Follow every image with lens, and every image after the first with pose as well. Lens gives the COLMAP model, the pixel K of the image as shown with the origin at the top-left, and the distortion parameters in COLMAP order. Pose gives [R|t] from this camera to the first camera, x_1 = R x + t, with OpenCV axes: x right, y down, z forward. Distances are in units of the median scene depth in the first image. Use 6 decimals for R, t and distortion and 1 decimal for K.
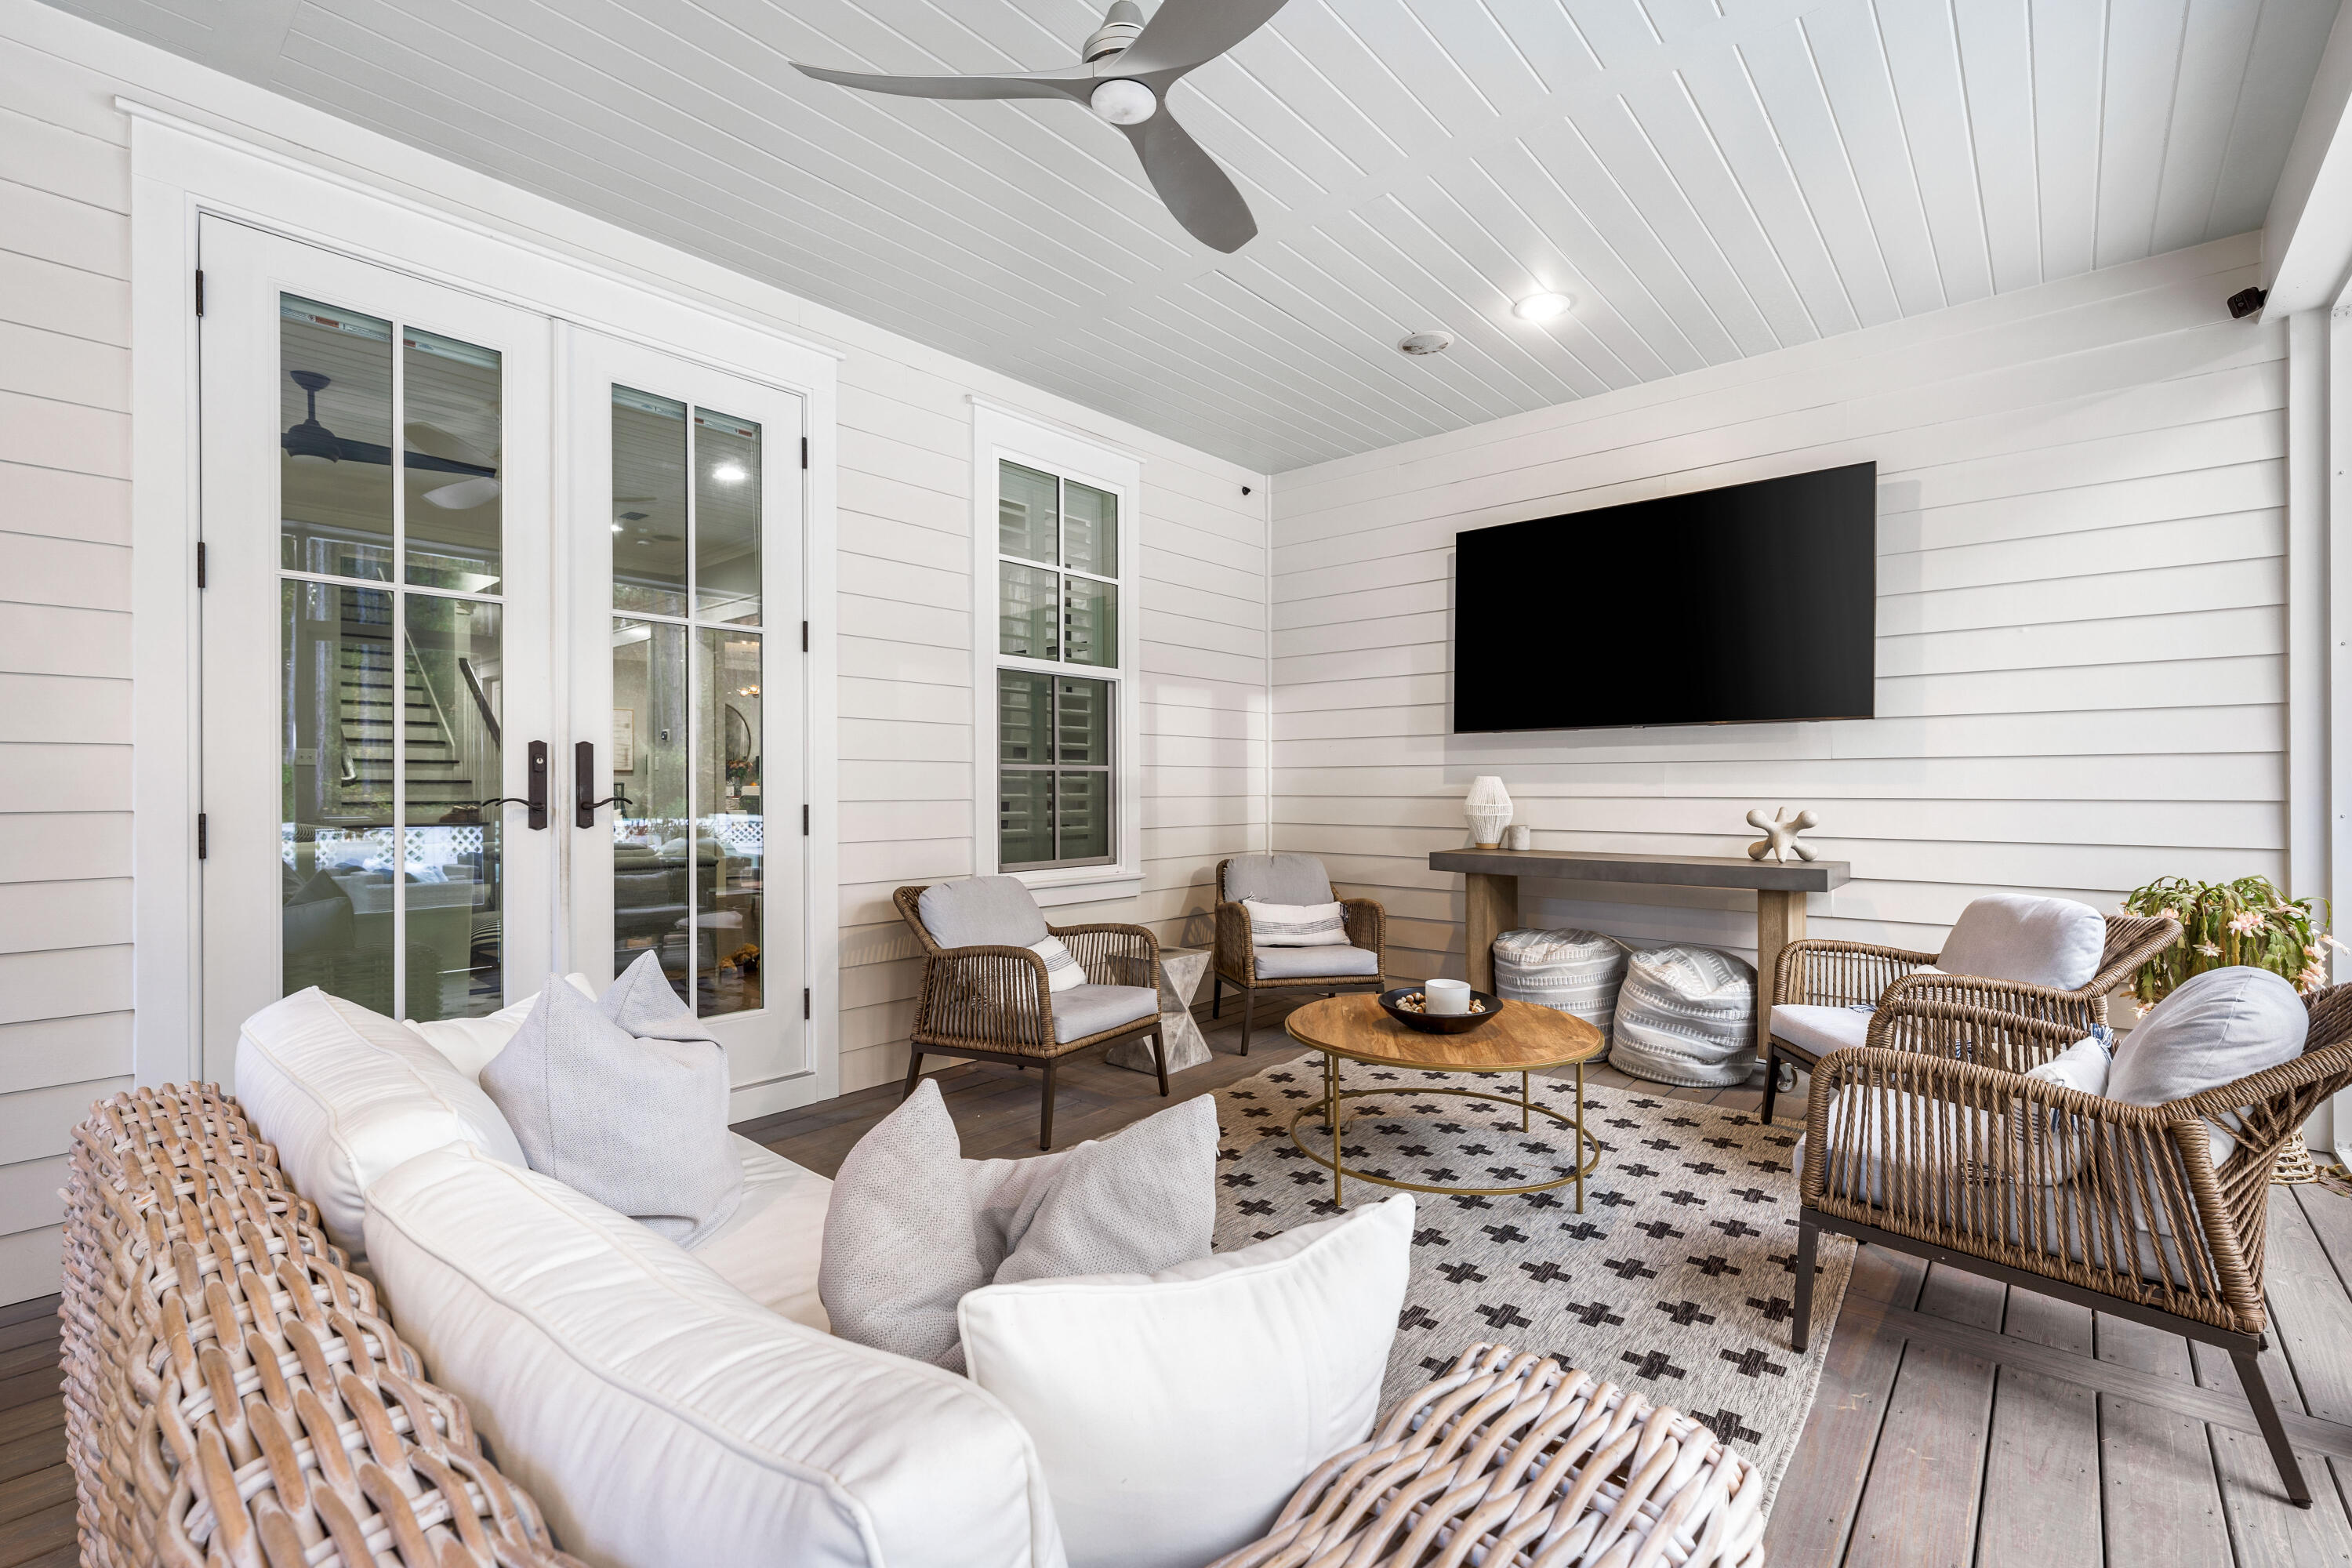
lens RADIAL K [[1070.4, 0, 1176.0], [0, 1070.4, 778.5], [0, 0, 1]] dist [-0.000464, -0.000007]
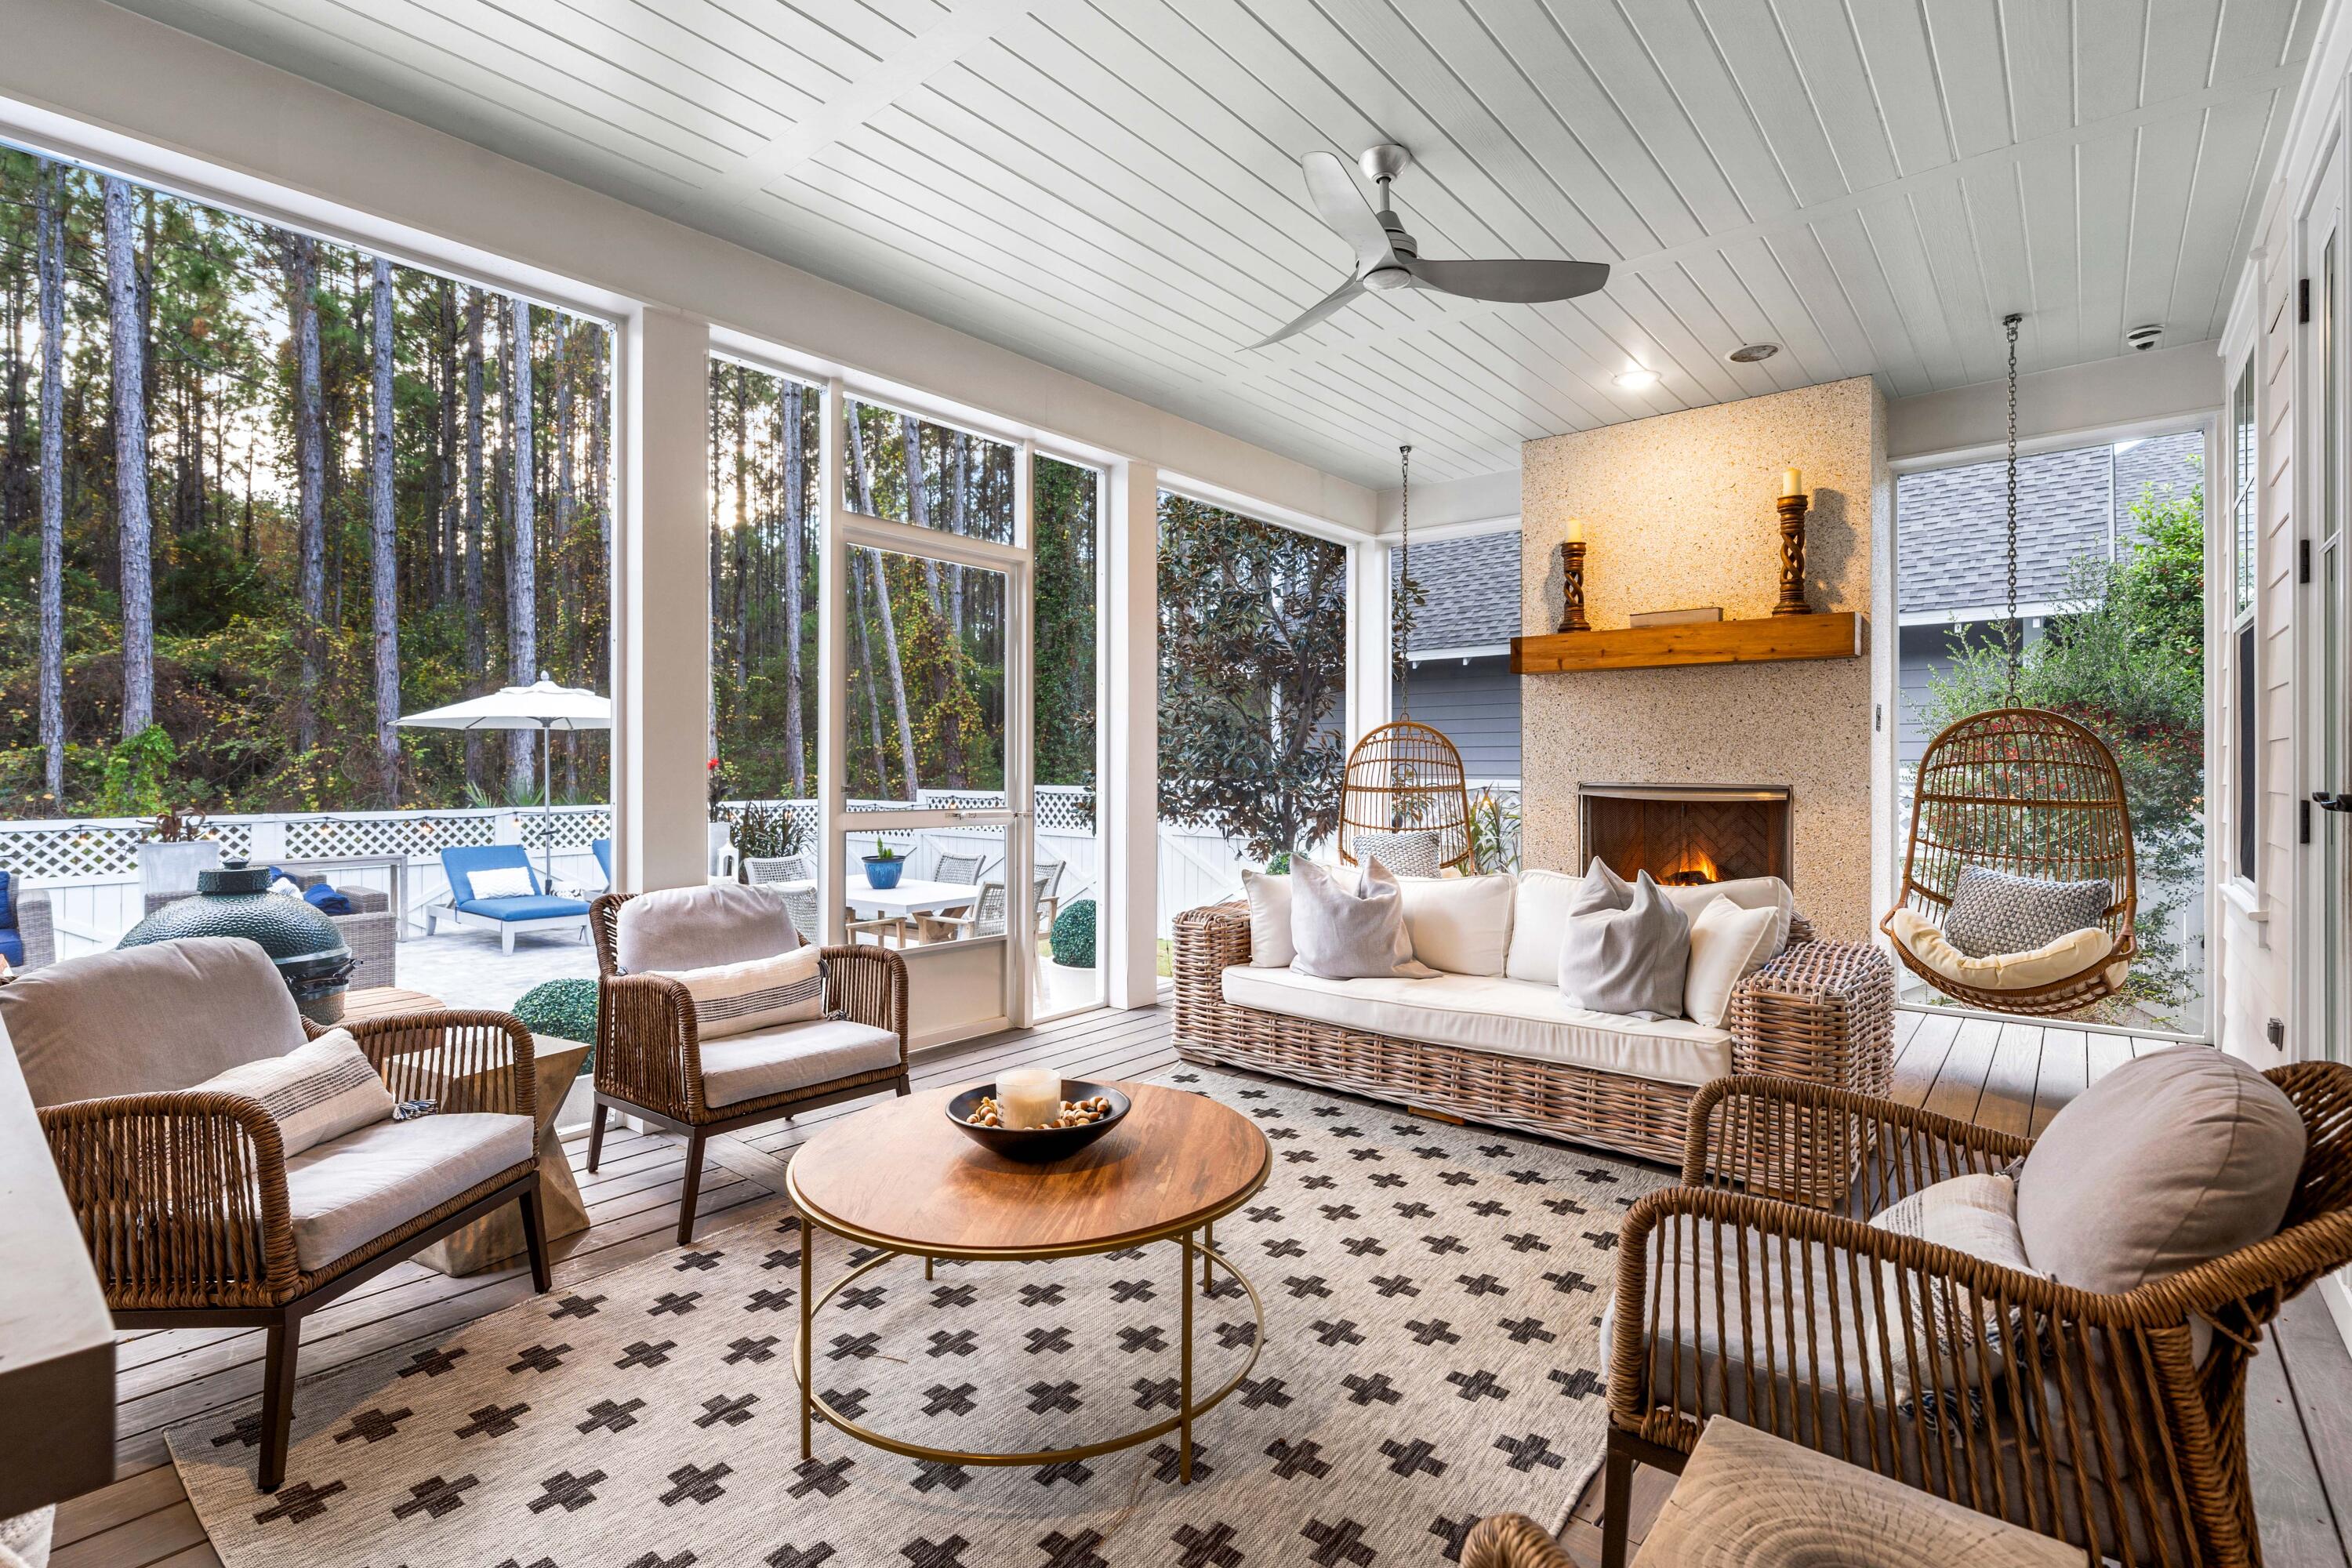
lens RADIAL K [[1070.4, 0, 1165.7], [0, 1070.4, 775.5], [0, 0, 1]] dist [-0.000464, -0.000007]
pose [[-0.999997, 0.001940, -0.001178, 0.160923], [0.001935, 0.999991, 0.003659, 0.000758], [0.001185, 0.003657, -0.999993, 1.592504]]
